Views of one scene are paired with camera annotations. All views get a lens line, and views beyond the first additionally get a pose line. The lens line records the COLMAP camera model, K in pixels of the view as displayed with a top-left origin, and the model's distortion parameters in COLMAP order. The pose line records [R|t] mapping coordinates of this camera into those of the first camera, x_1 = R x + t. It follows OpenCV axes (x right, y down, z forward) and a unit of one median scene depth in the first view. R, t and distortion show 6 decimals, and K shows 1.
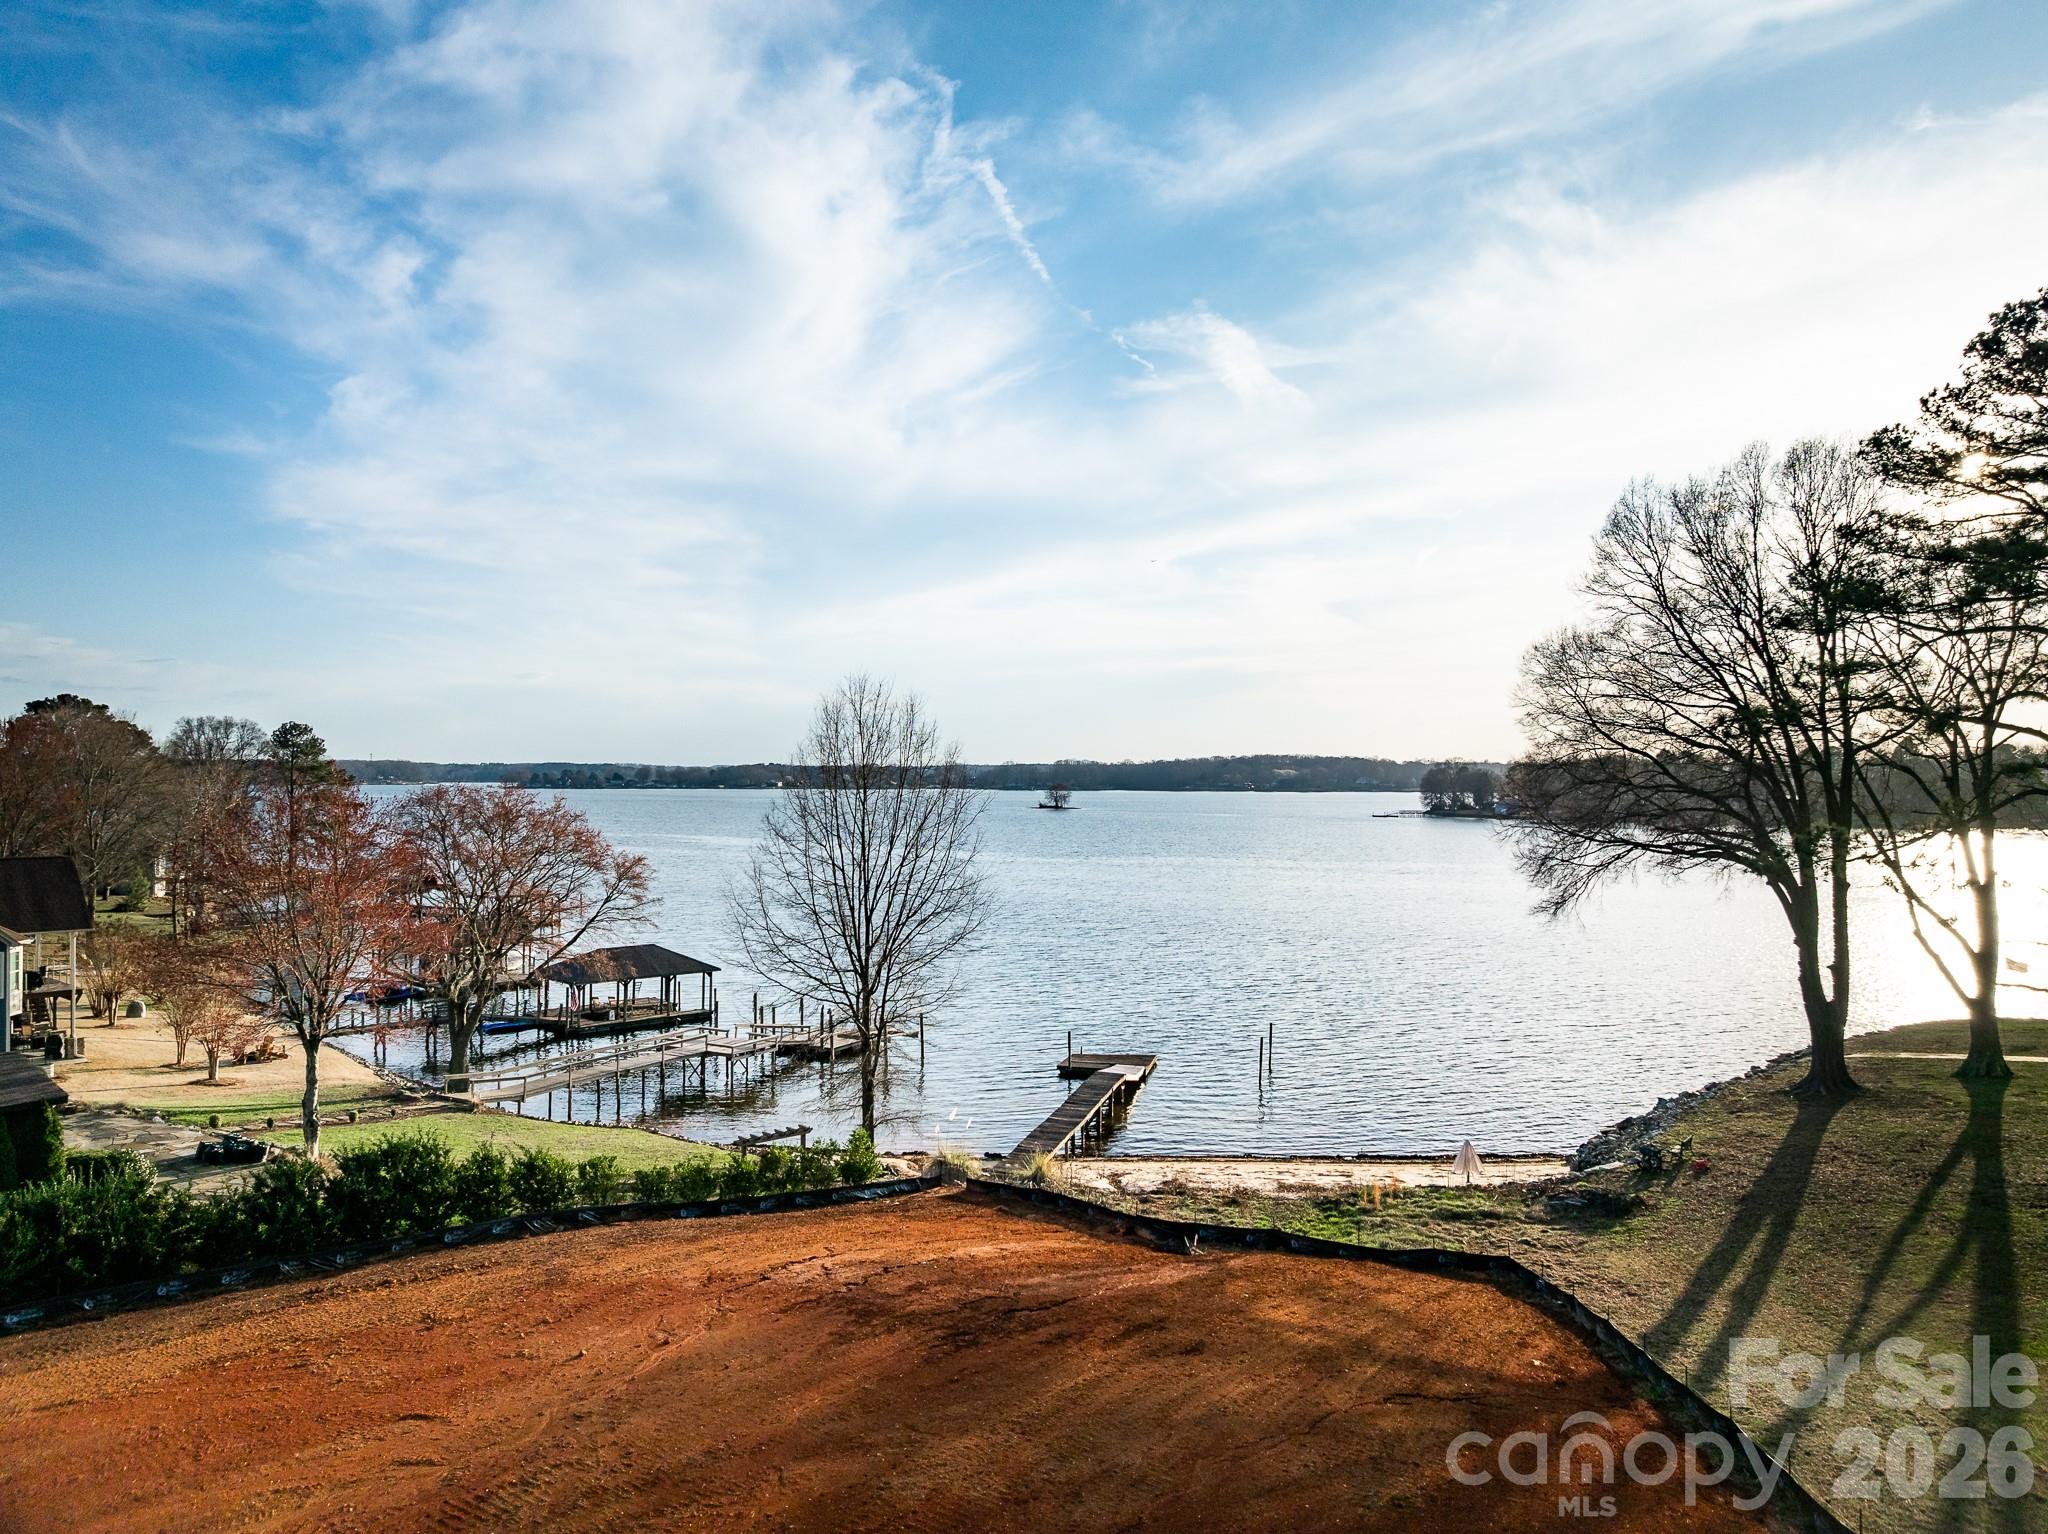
lens RADIAL K [[1432.6, 0, 1034.5], [0, 1432.6, 754.0], [0, 0, 1]] dist [-0.036147, -0.004477]
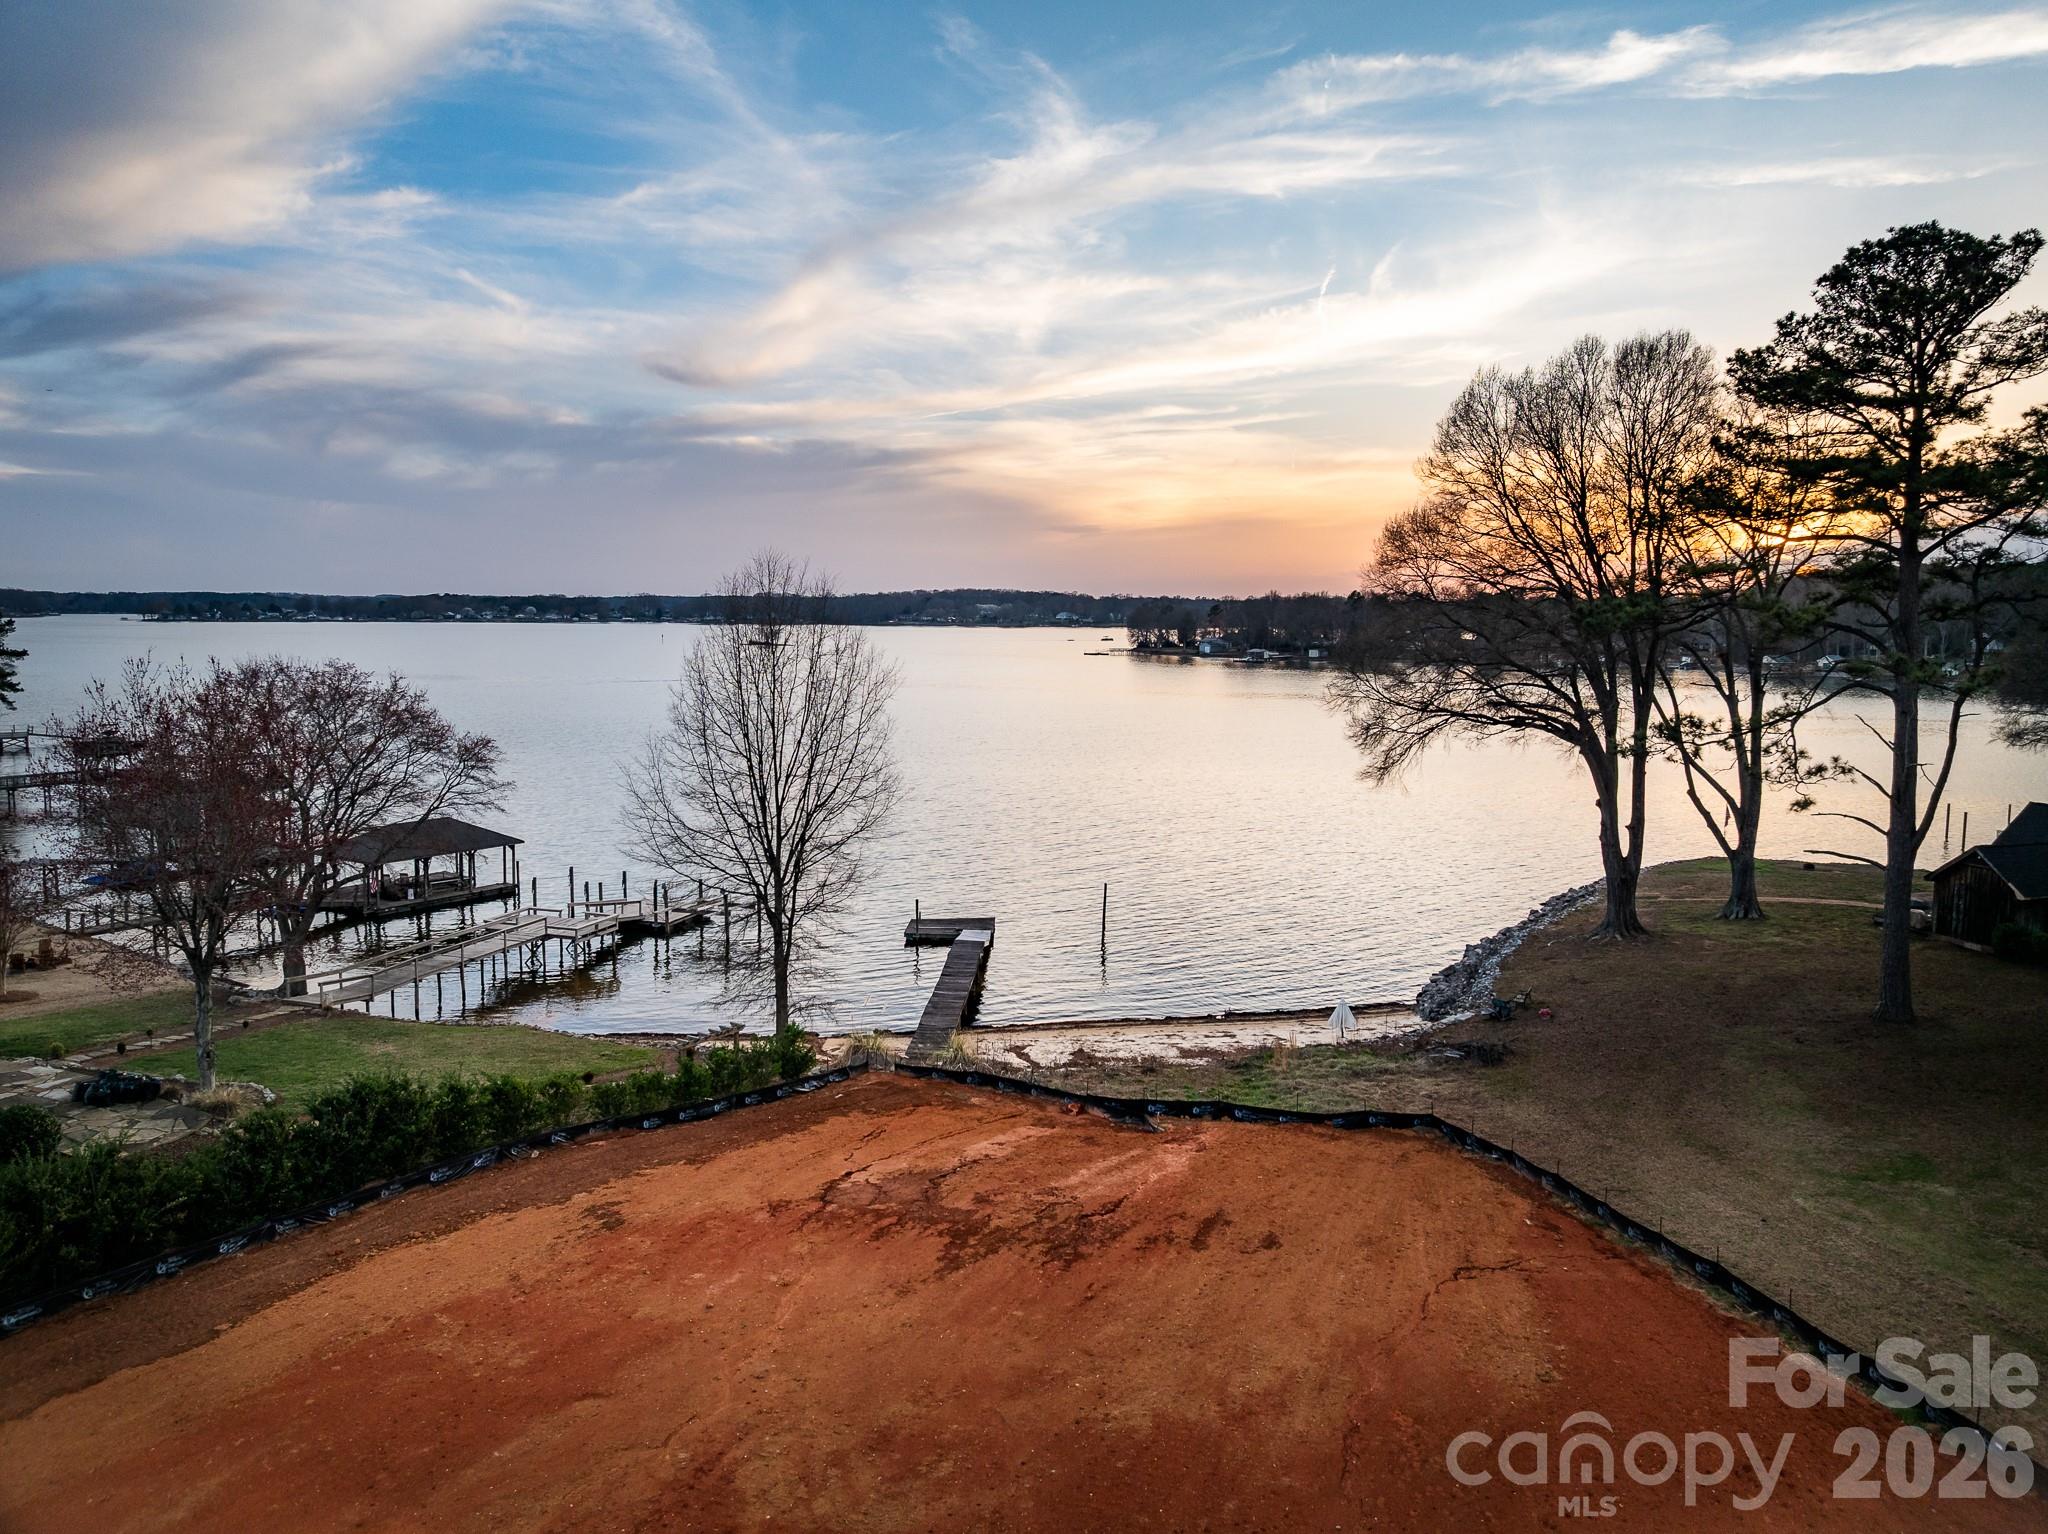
lens RADIAL K [[1432.6, 0, 1034.5], [0, 1432.6, 754.0], [0, 0, 1]] dist [-0.036147, -0.004477]
pose [[0.978194, -0.014583, 0.207182, -0.118108], [-0.009603, 0.993290, 0.115254, -0.029283], [-0.207473, -0.114730, 0.971490, 0.014508]]
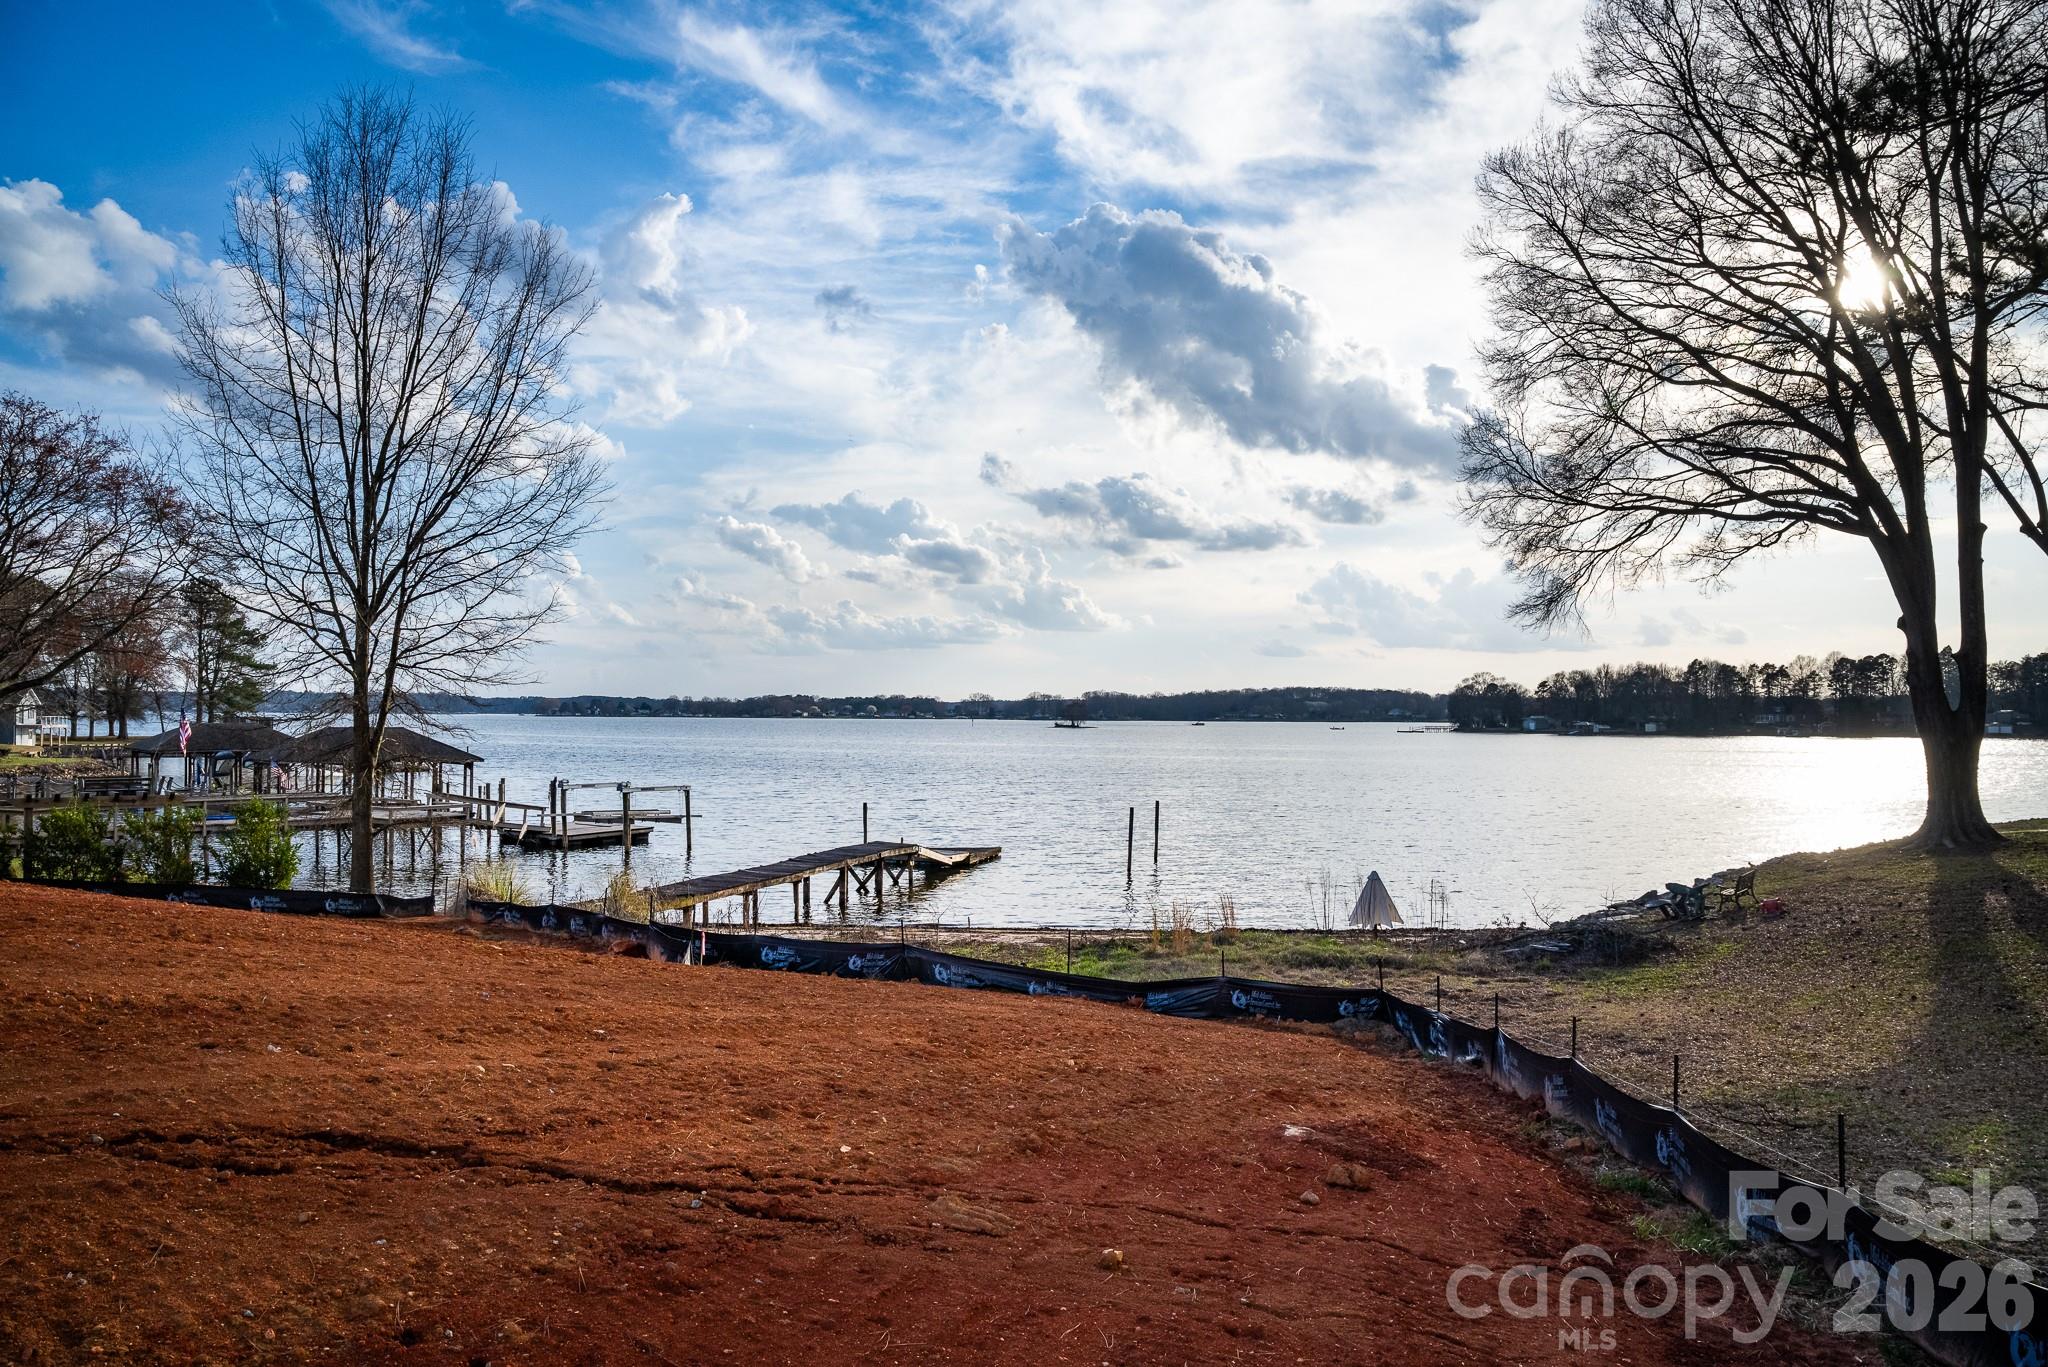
lens RADIAL K [[1437.5, 0, 1020.4], [0, 1437.5, 684.3], [0, 0, 1]] dist [-0.135736, 0.084537]
pose [[0.999449, 0.001860, -0.033149, 0.143728], [-0.002009, 0.999988, -0.004458, 0.159130], [0.033140, 0.004522, 0.999440, 0.332625]]
